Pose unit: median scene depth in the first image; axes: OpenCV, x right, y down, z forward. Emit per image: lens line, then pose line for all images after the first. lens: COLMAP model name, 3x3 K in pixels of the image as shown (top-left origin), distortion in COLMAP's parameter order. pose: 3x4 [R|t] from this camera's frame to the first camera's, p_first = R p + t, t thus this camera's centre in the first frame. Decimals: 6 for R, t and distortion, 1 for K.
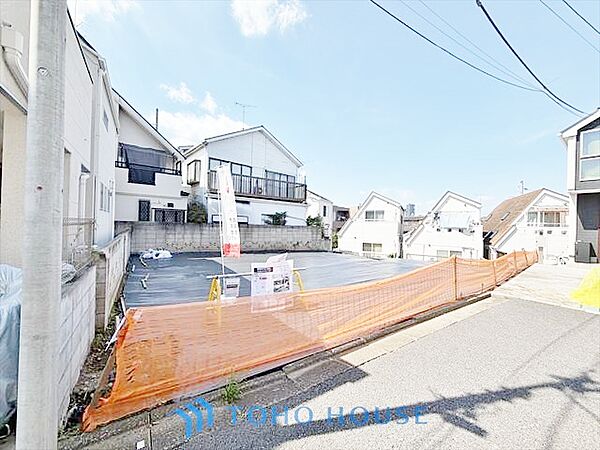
lens RADIAL K [[239.4, 0, 299.5], [0, 239.4, 226.4], [0, 0, 1]] dist [0.000352, -0.000629]
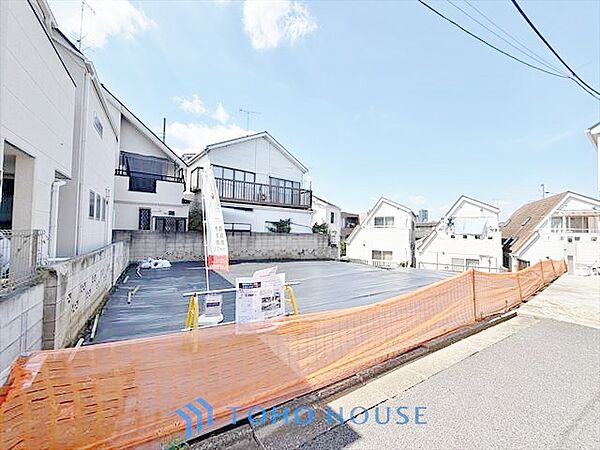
lens RADIAL K [[239.4, 0, 299.5], [0, 239.4, 226.1], [0, 0, 1]] dist [0.000352, -0.000629]
pose [[0.999027, -0.007011, -0.043537, 0.026730], [0.005725, 0.999546, -0.029579, -0.003370], [0.043725, 0.029301, 0.998614, 0.044271]]
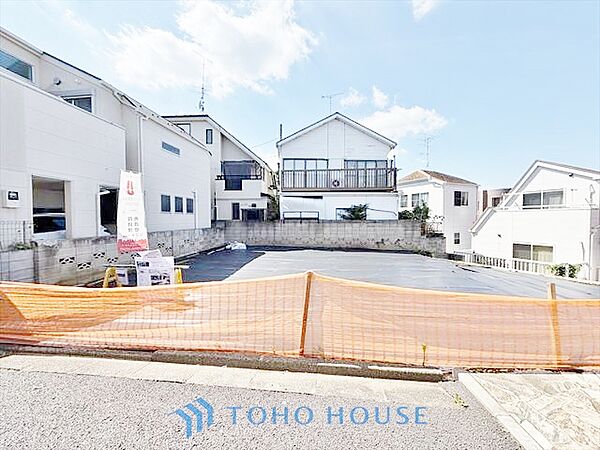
lens RADIAL K [[239.4, 0, 300.1], [0, 239.4, 225.2], [0, 0, 1]] dist [0.000352, -0.000629]
pose [[0.760476, -0.009806, -0.649292, 0.397411], [0.018903, 0.999797, 0.007040, 0.005638], [0.649091, -0.017627, 0.760506, 0.237601]]
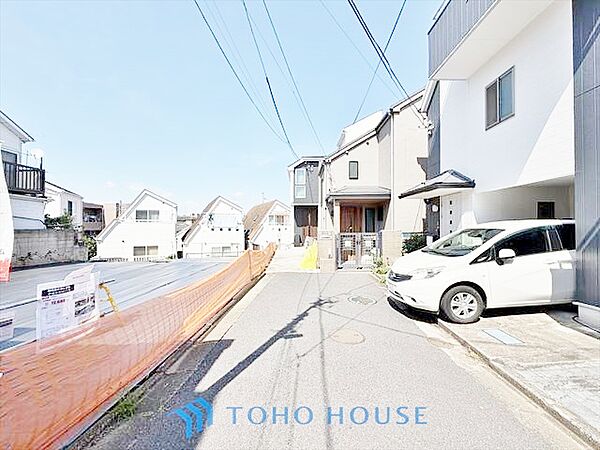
lens RADIAL K [[239.4, 0, 301.0], [0, 239.4, 225.0], [0, 0, 1]] dist [0.000352, -0.000629]
pose [[0.600482, -0.013342, 0.799527, -0.107346], [0.017790, 0.999836, 0.003324, -0.004538], [-0.799440, 0.012227, 0.600621, -0.023656]]
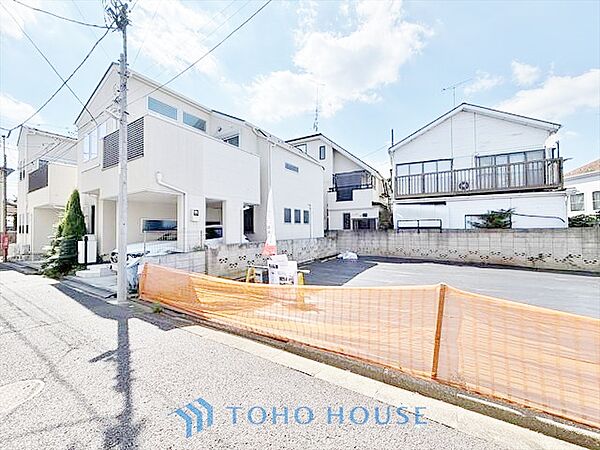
lens RADIAL K [[239.4, 0, 299.3], [0, 239.4, 225.5], [0, 0, 1]] dist [0.000352, -0.000629]
pose [[0.403909, -0.047199, -0.913581, 0.392867], [0.016790, 0.998882, -0.044183, 0.009251], [0.914645, 0.002507, 0.404250, 0.225952]]
